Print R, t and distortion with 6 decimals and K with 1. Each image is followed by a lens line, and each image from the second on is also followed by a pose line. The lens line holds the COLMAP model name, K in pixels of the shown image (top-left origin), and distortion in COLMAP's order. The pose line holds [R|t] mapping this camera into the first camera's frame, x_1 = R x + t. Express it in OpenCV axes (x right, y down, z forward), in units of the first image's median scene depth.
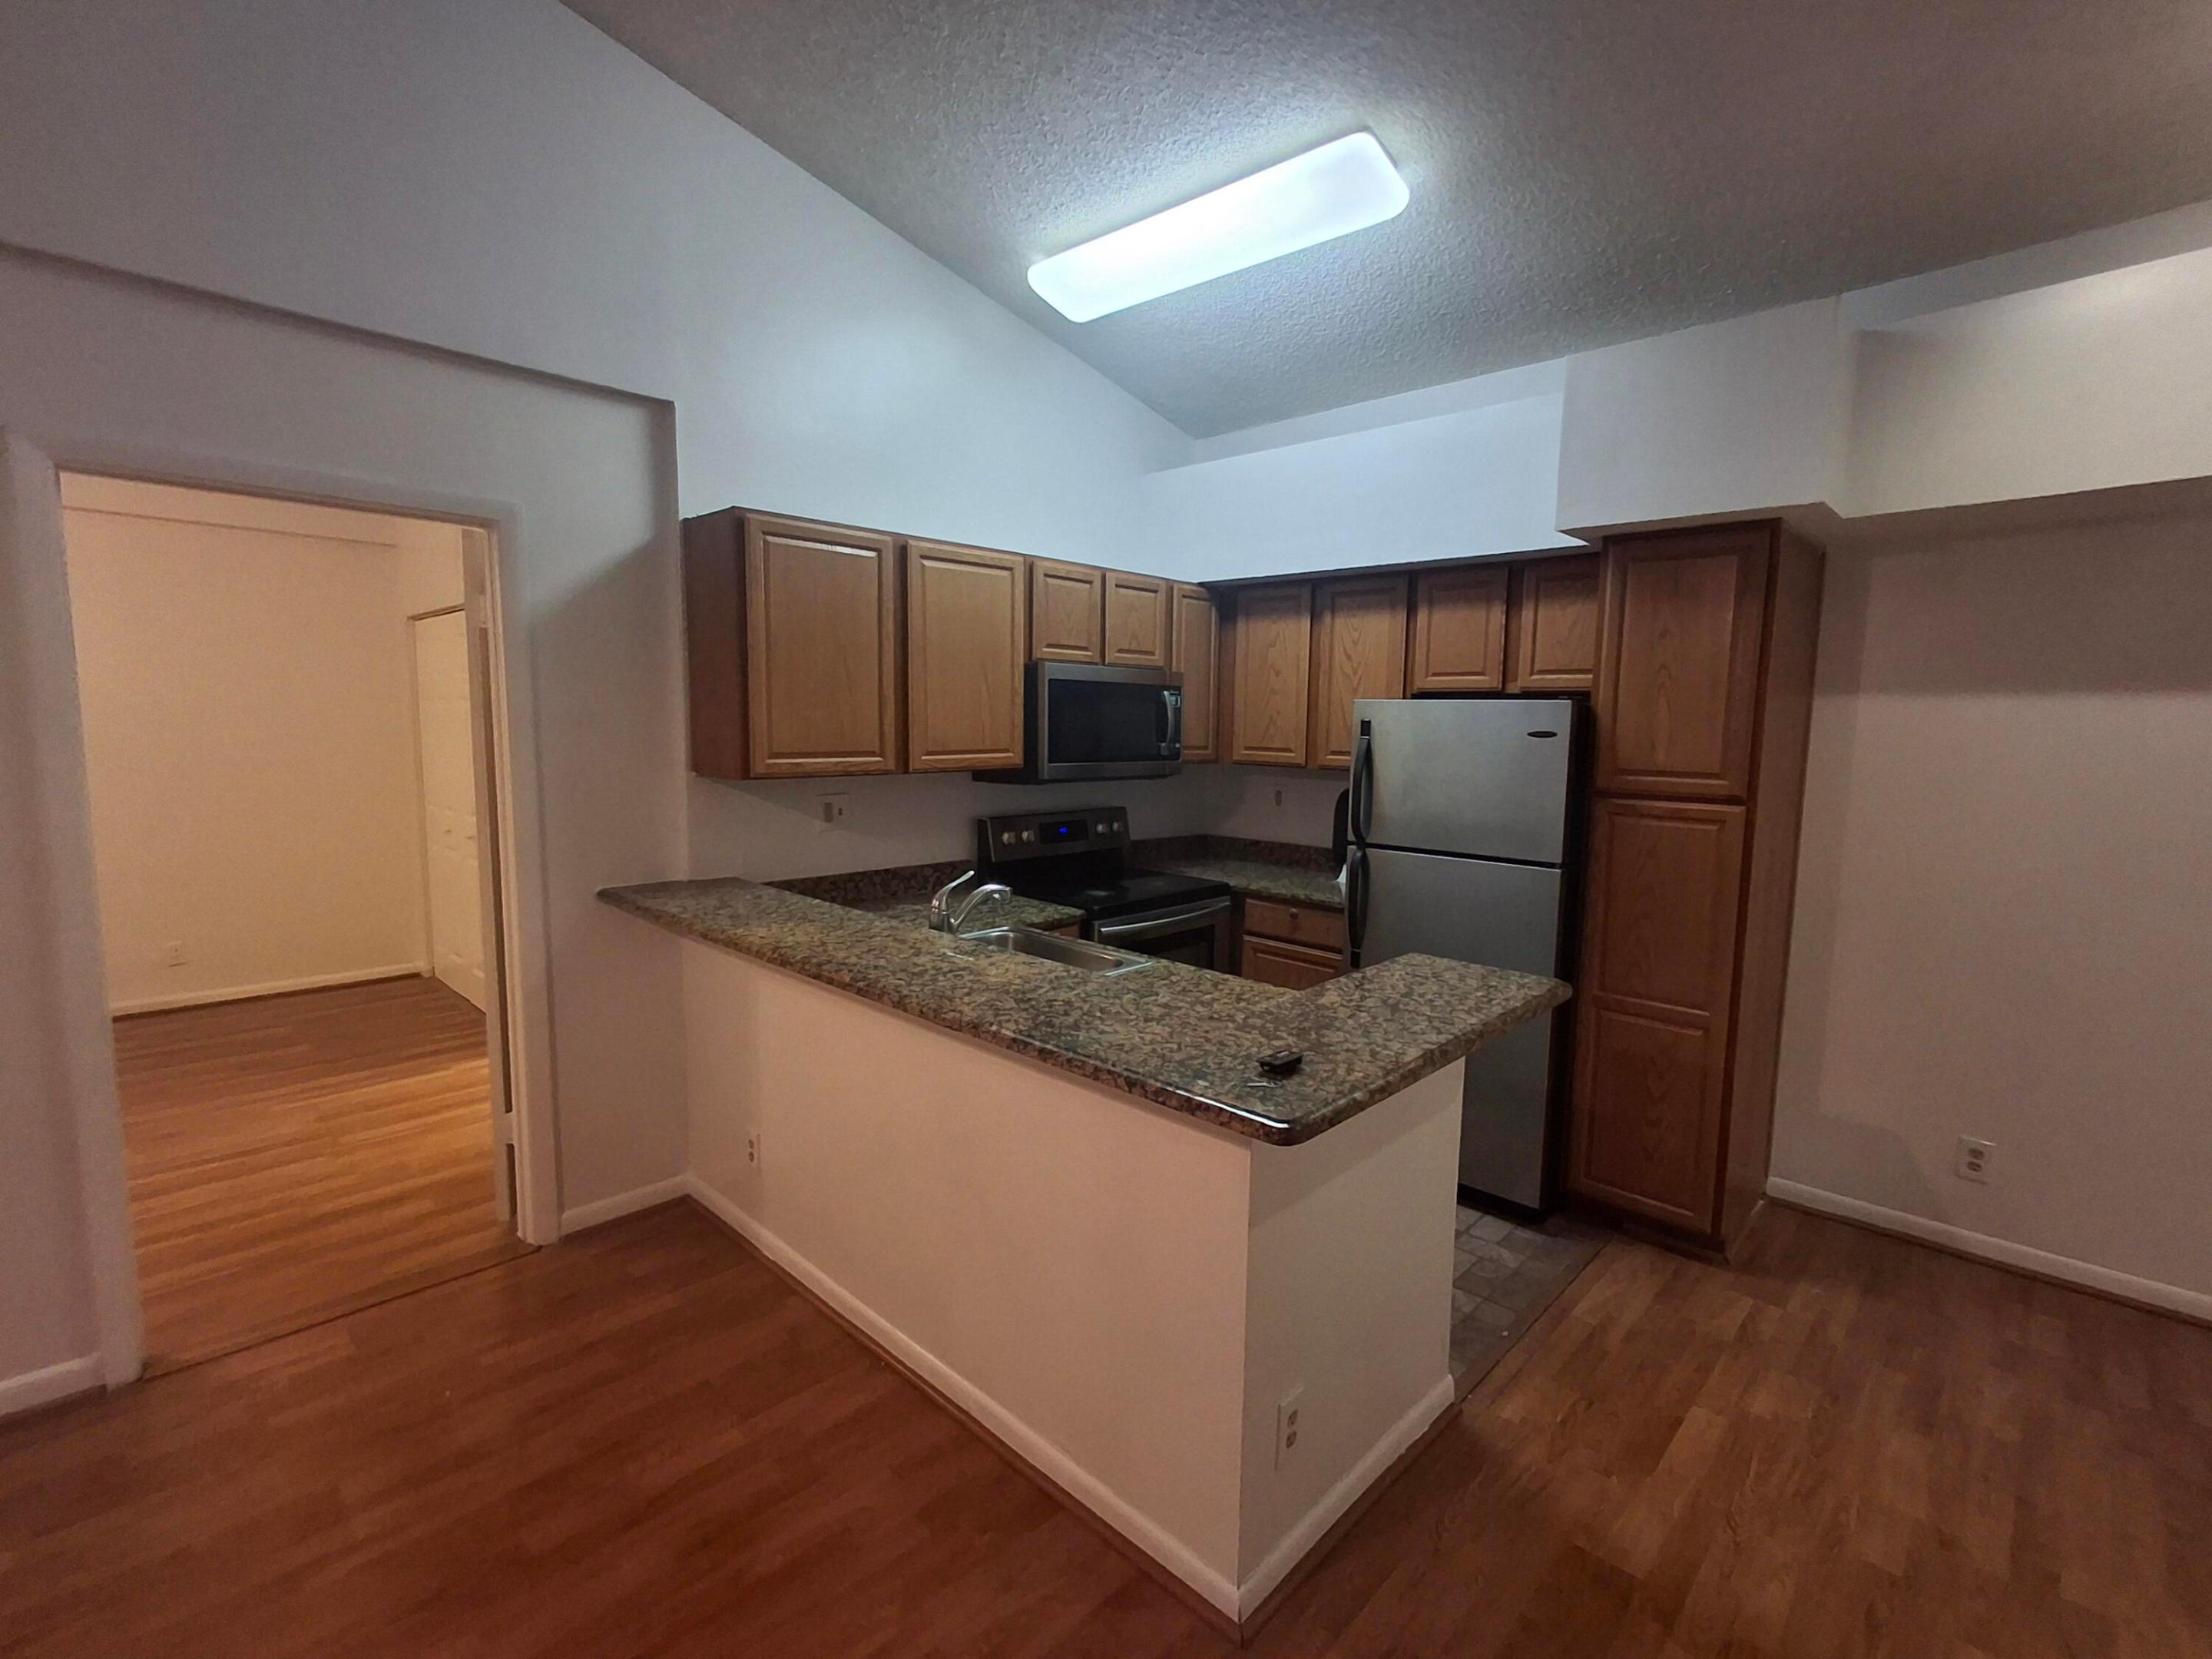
lens RADIAL K [[1012.1, 0, 1120.8], [0, 1012.1, 830.3], [0, 0, 1]] dist [-0.000492, 0.010047]
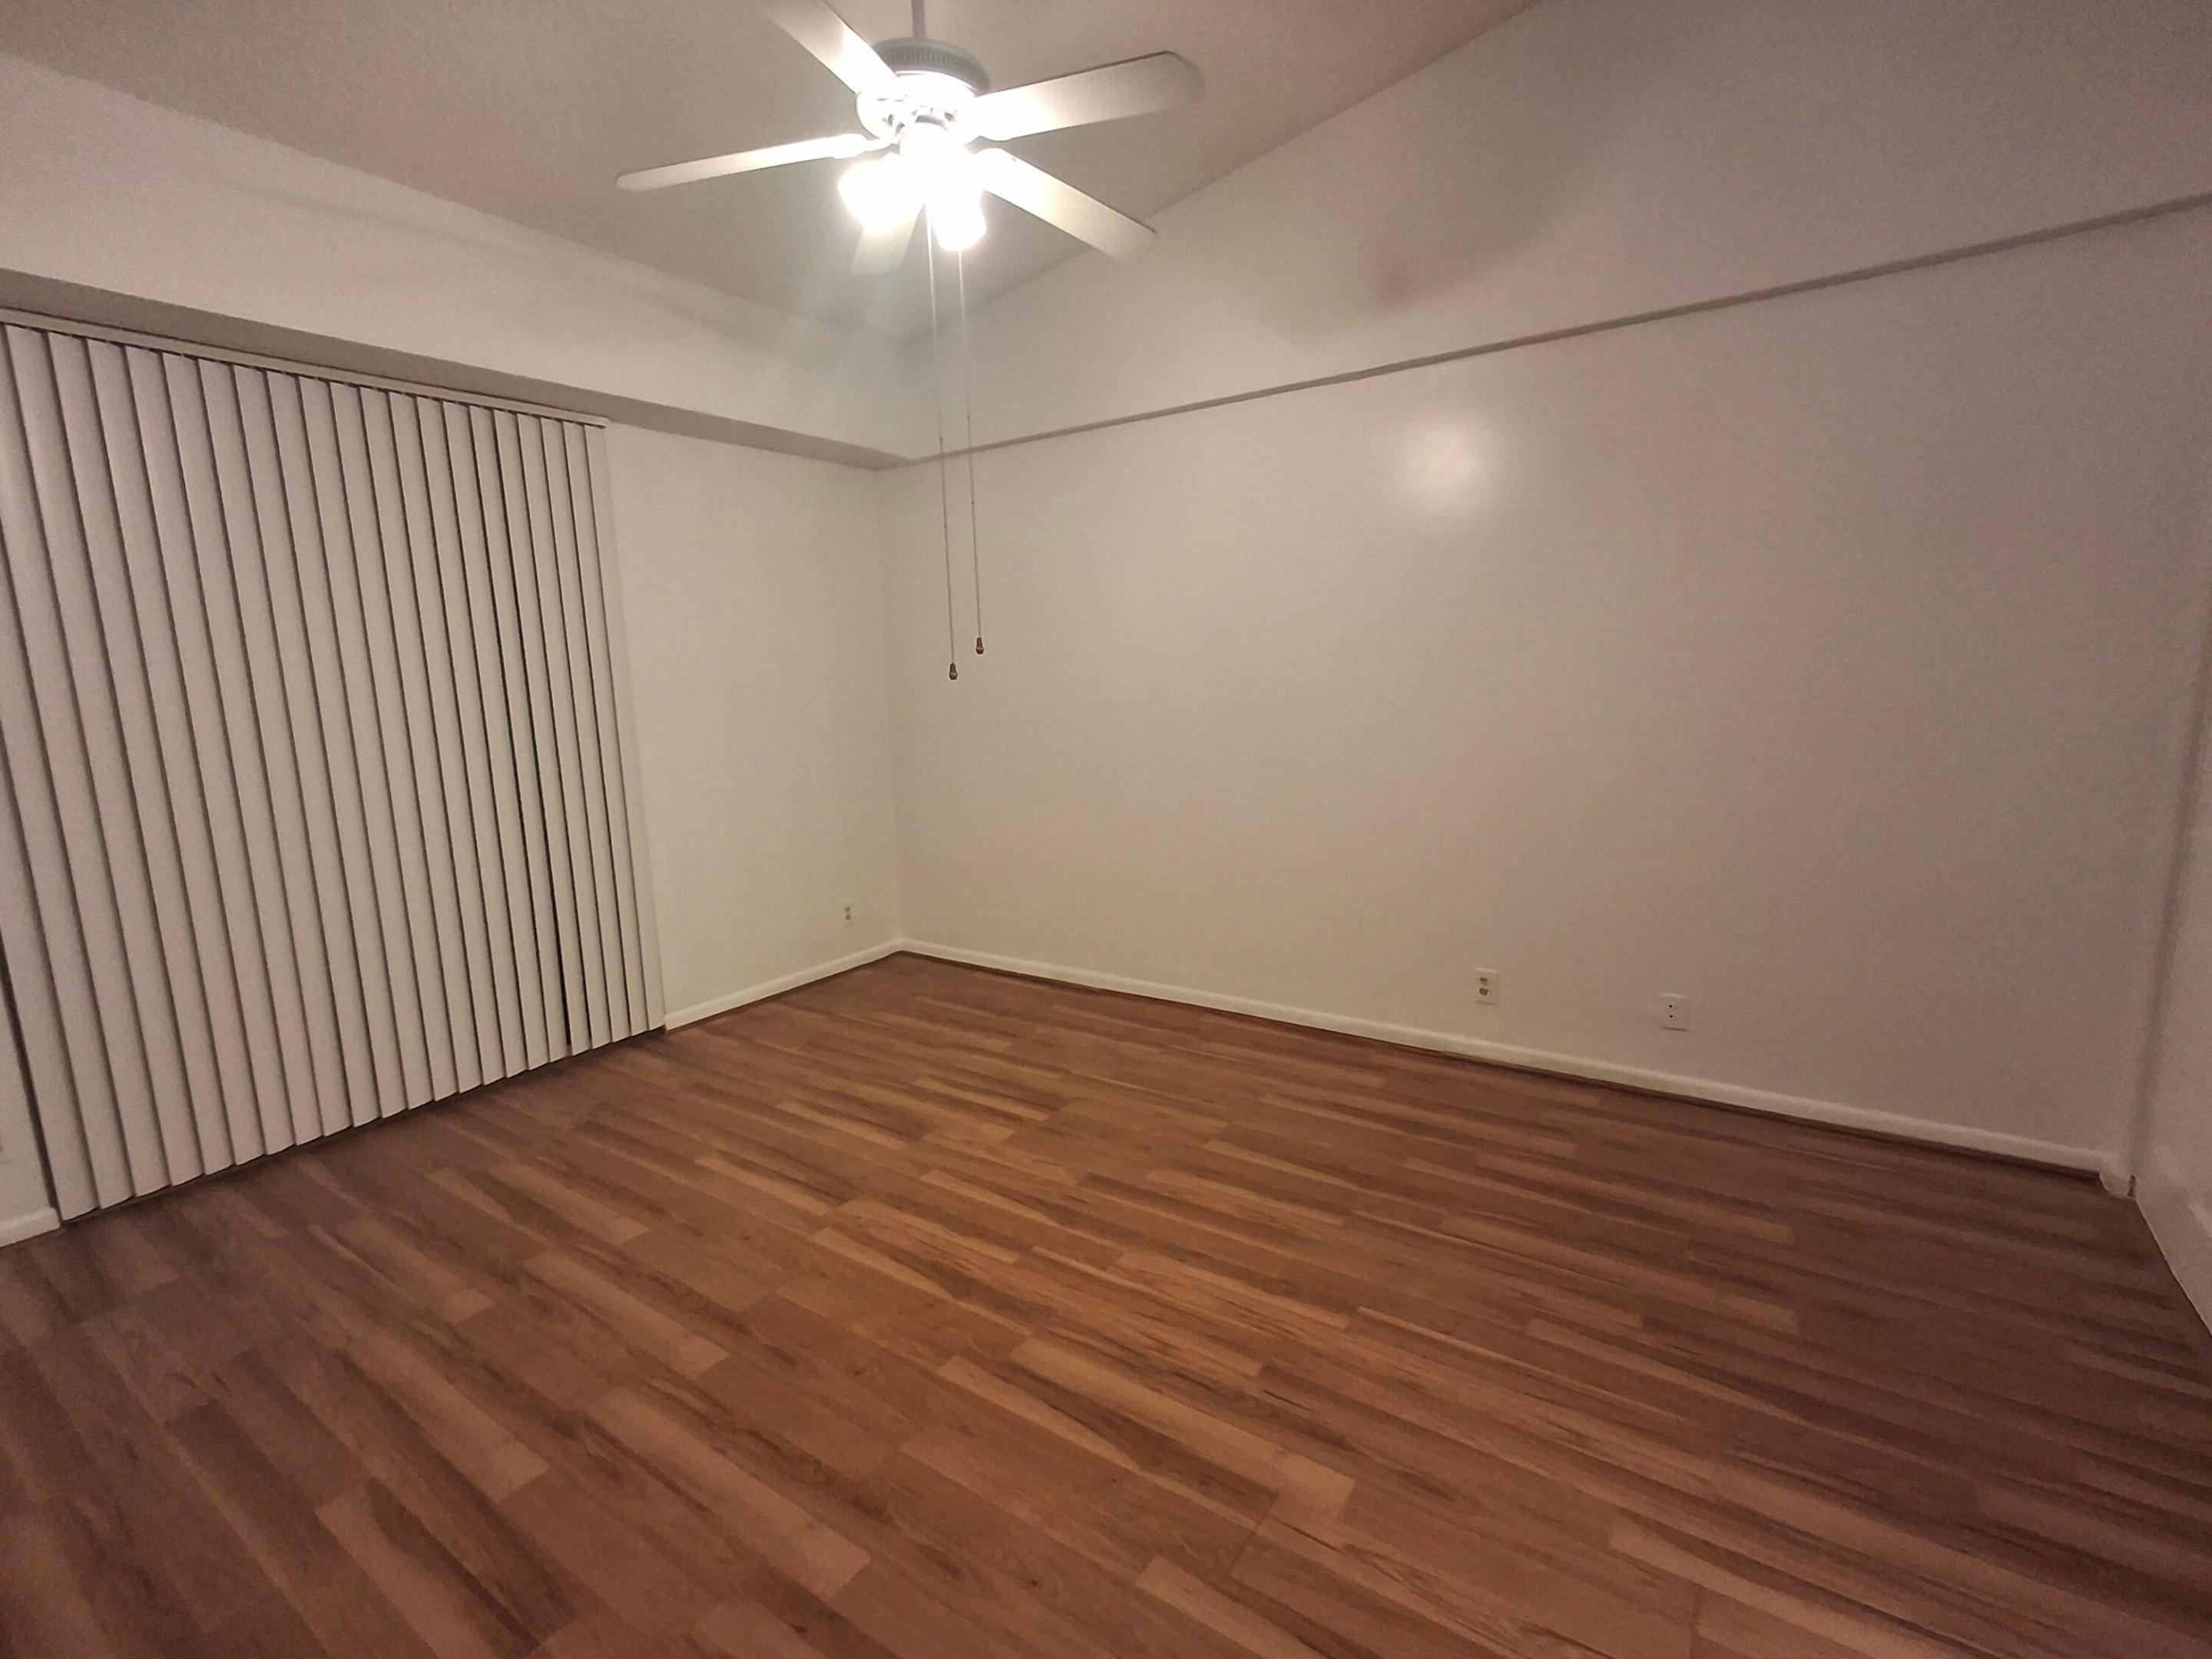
lens RADIAL K [[1012.1, 0, 1120.8], [0, 1012.1, 830.3], [0, 0, 1]] dist [-0.000492, 0.010047]
pose [[0.158646, 0.135752, -0.977958, -0.575438], [-0.073111, 0.989399, 0.125480, -0.074188], [0.984625, 0.051592, 0.166889, 0.836145]]
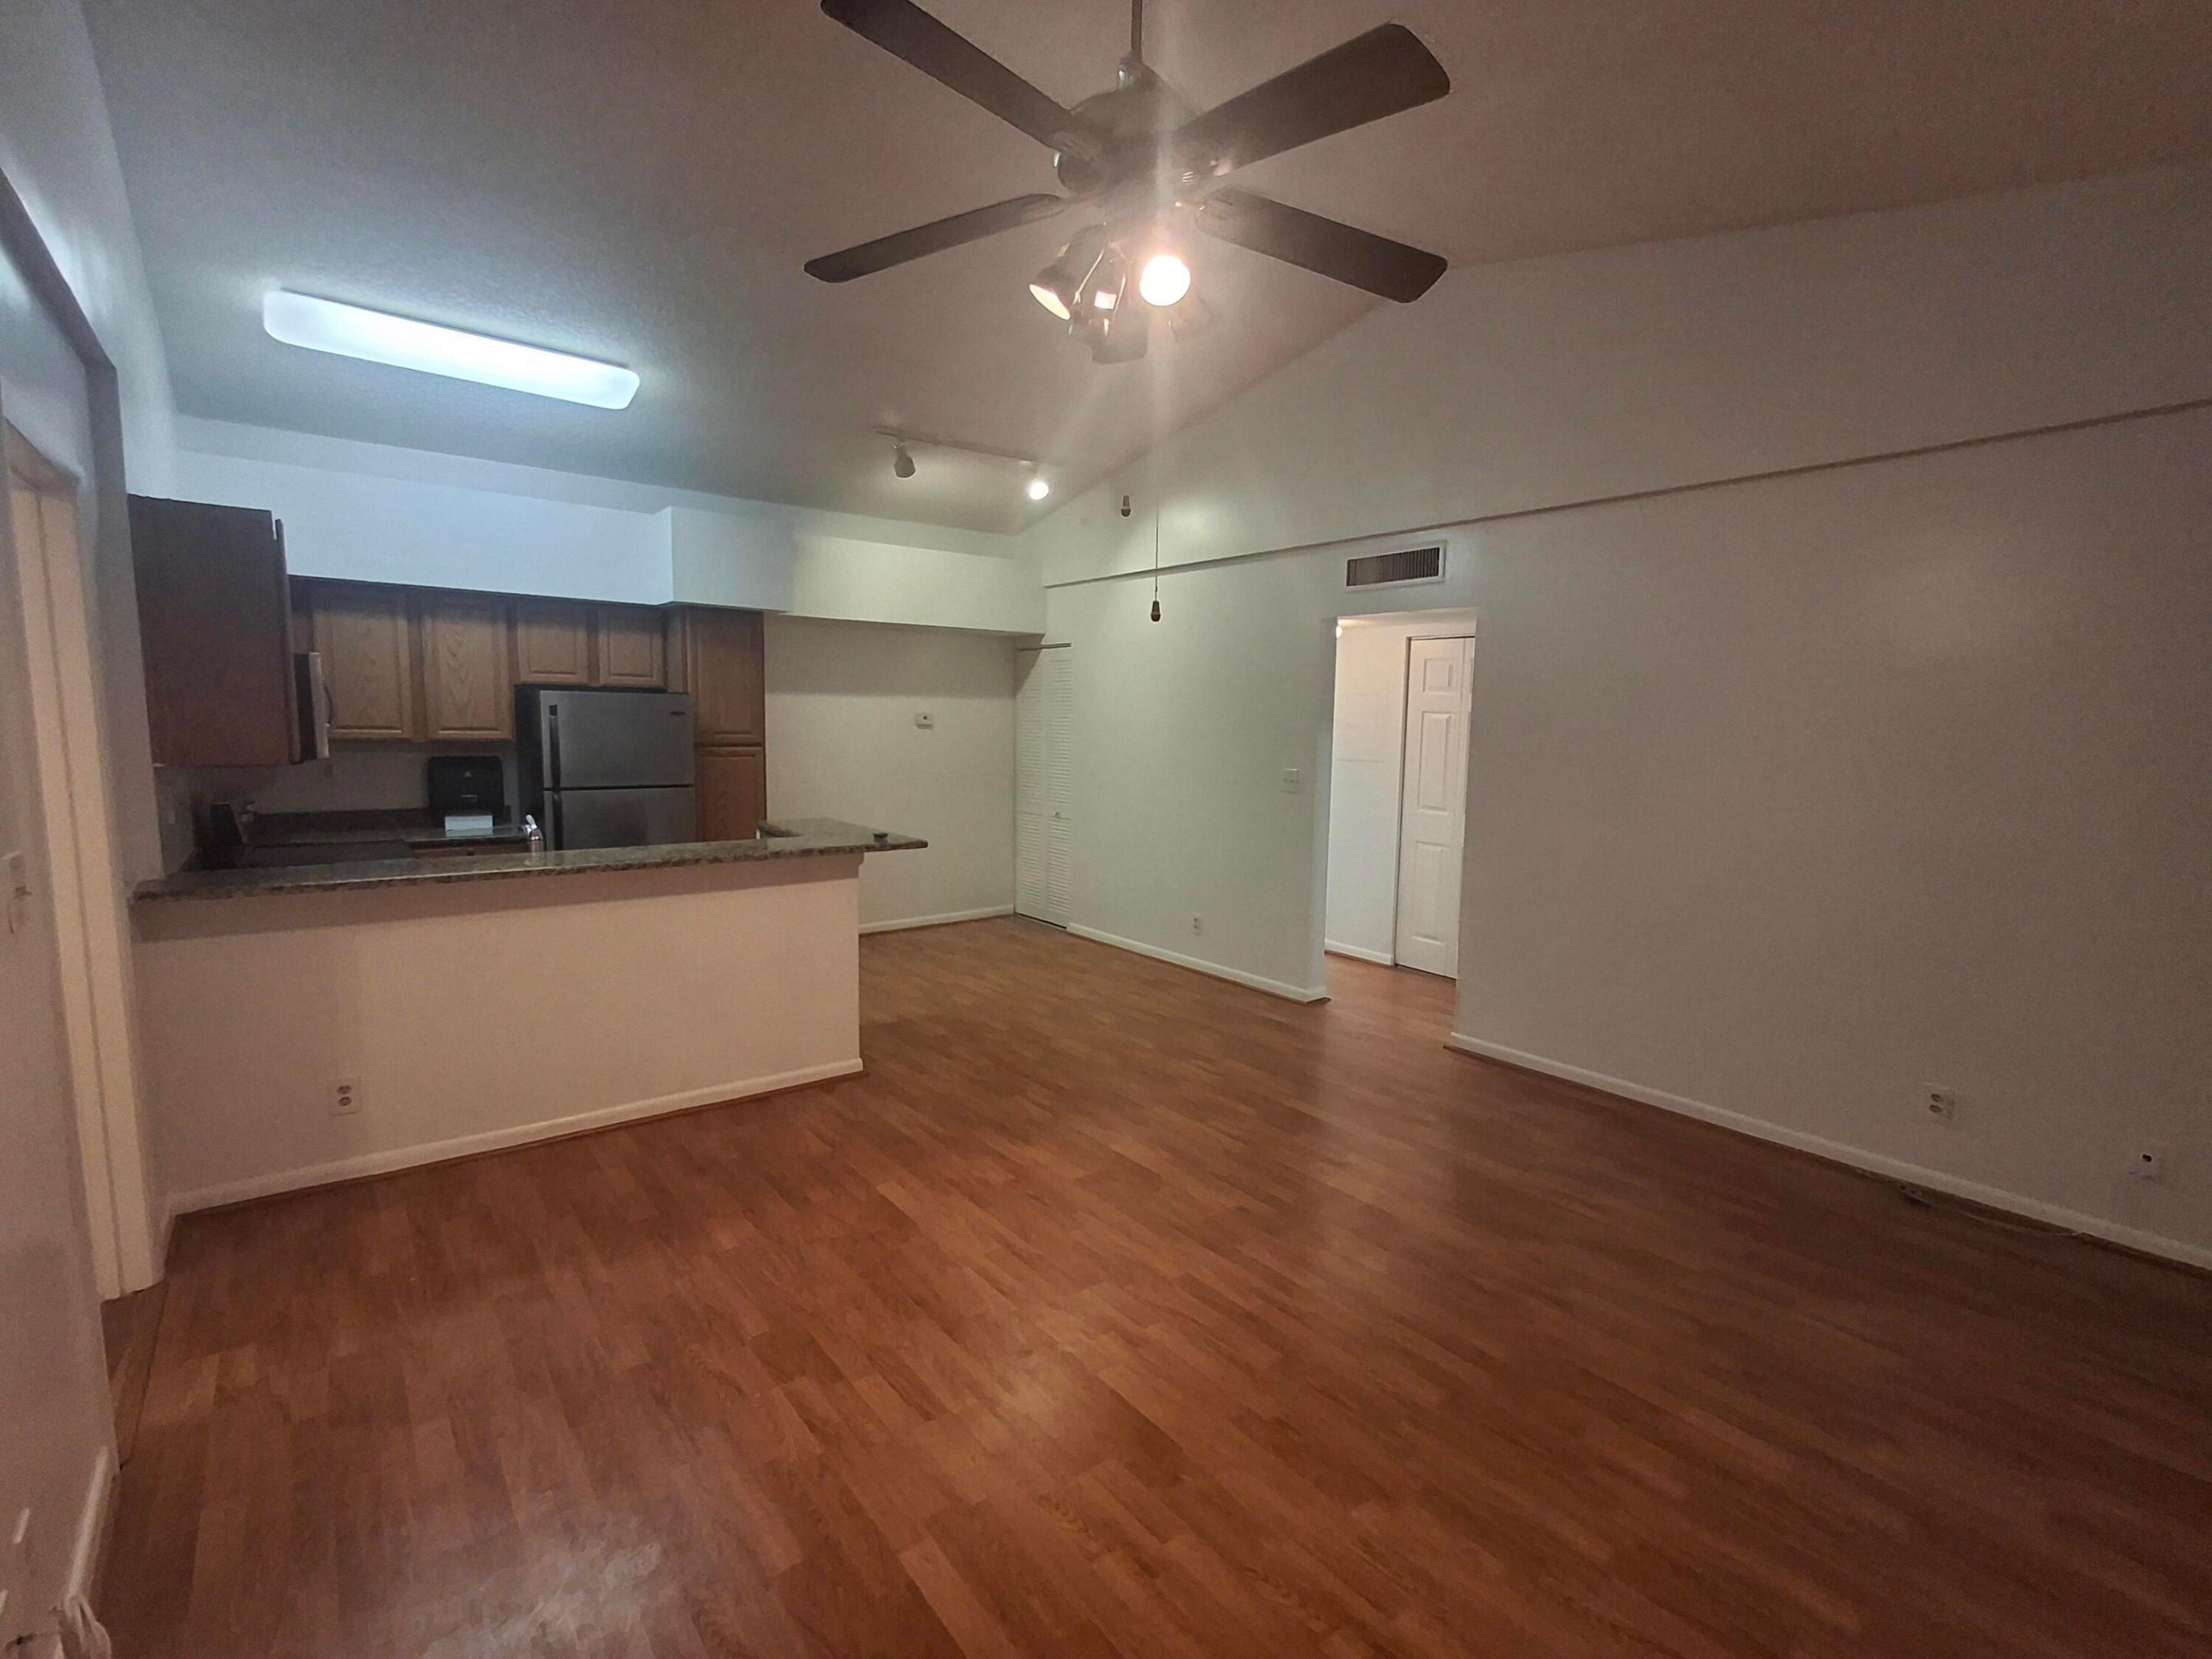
lens RADIAL K [[1024.0, 0, 1116.7], [0, 1024.0, 833.0], [0, 0, 1]] dist [0.005727, 0.001035]
pose [[0.142554, -0.127193, 0.981580, -1.168996], [0.094223, 0.988949, 0.114464, -0.018164], [-0.985292, 0.076170, 0.152963, -0.027447]]
